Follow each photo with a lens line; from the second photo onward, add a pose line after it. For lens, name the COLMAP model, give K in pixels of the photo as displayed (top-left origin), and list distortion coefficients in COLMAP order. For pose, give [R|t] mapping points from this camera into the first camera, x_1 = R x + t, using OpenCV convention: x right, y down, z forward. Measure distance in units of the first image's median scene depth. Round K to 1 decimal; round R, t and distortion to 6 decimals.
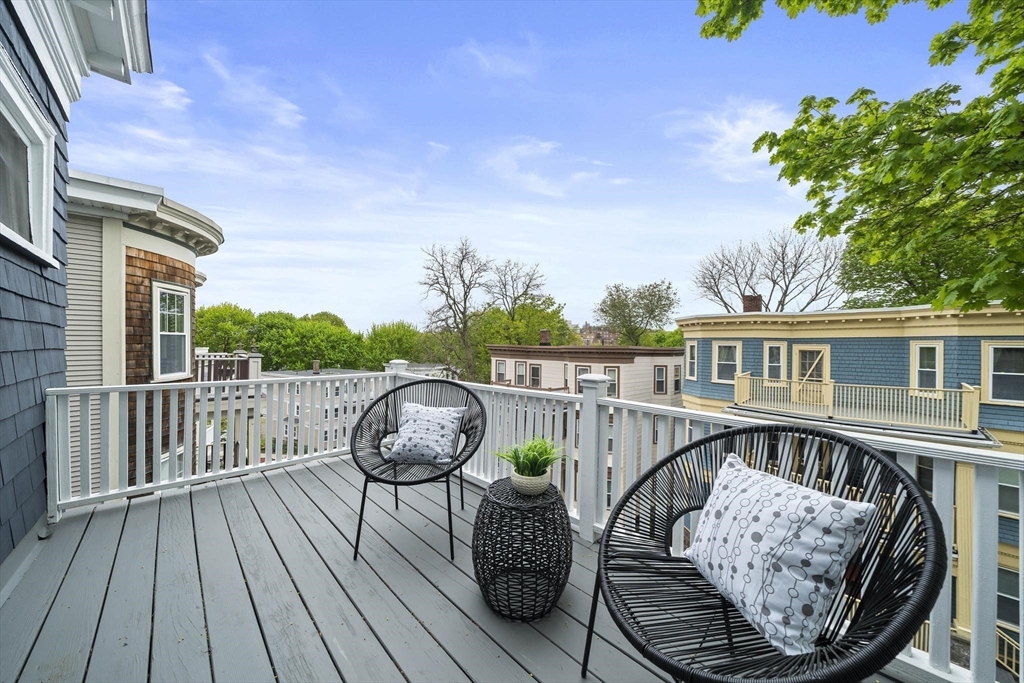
lens RADIAL K [[353.7, 0, 517.5], [0, 353.7, 345.4], [0, 0, 1]] dist [-0.006088, 0.000038]
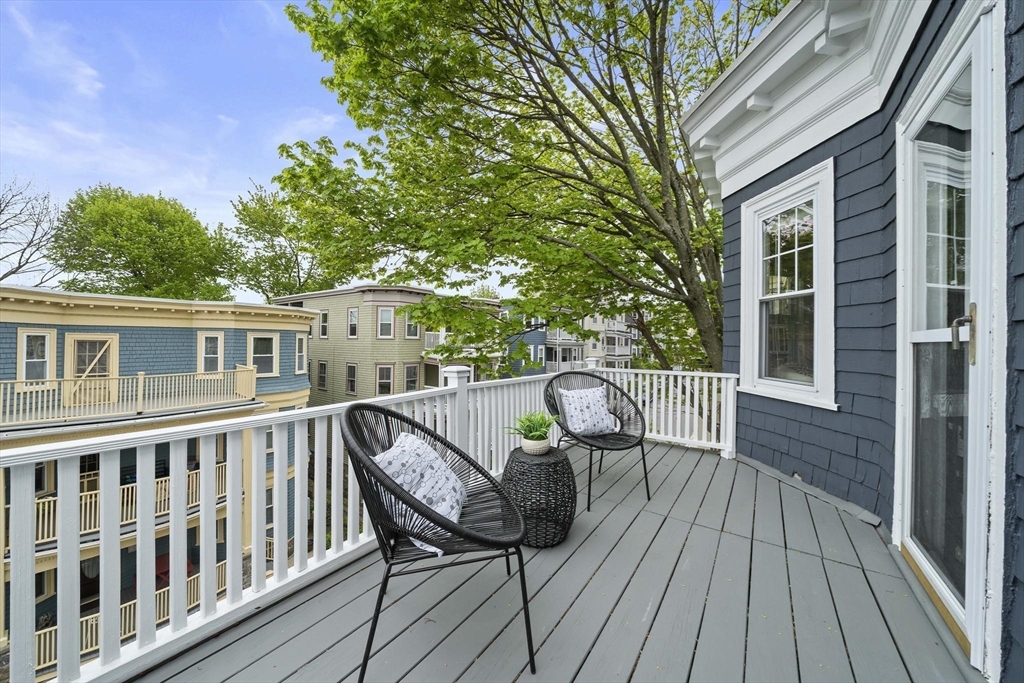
lens RADIAL K [[353.7, 0, 514.1], [0, 353.7, 342.1], [0, 0, 1]] dist [-0.006088, 0.000038]
pose [[-0.163224, -0.013322, 0.986499, -0.160812], [-0.010169, 0.999878, 0.011820, -0.001784], [-0.986537, -0.008103, -0.163340, 0.167308]]
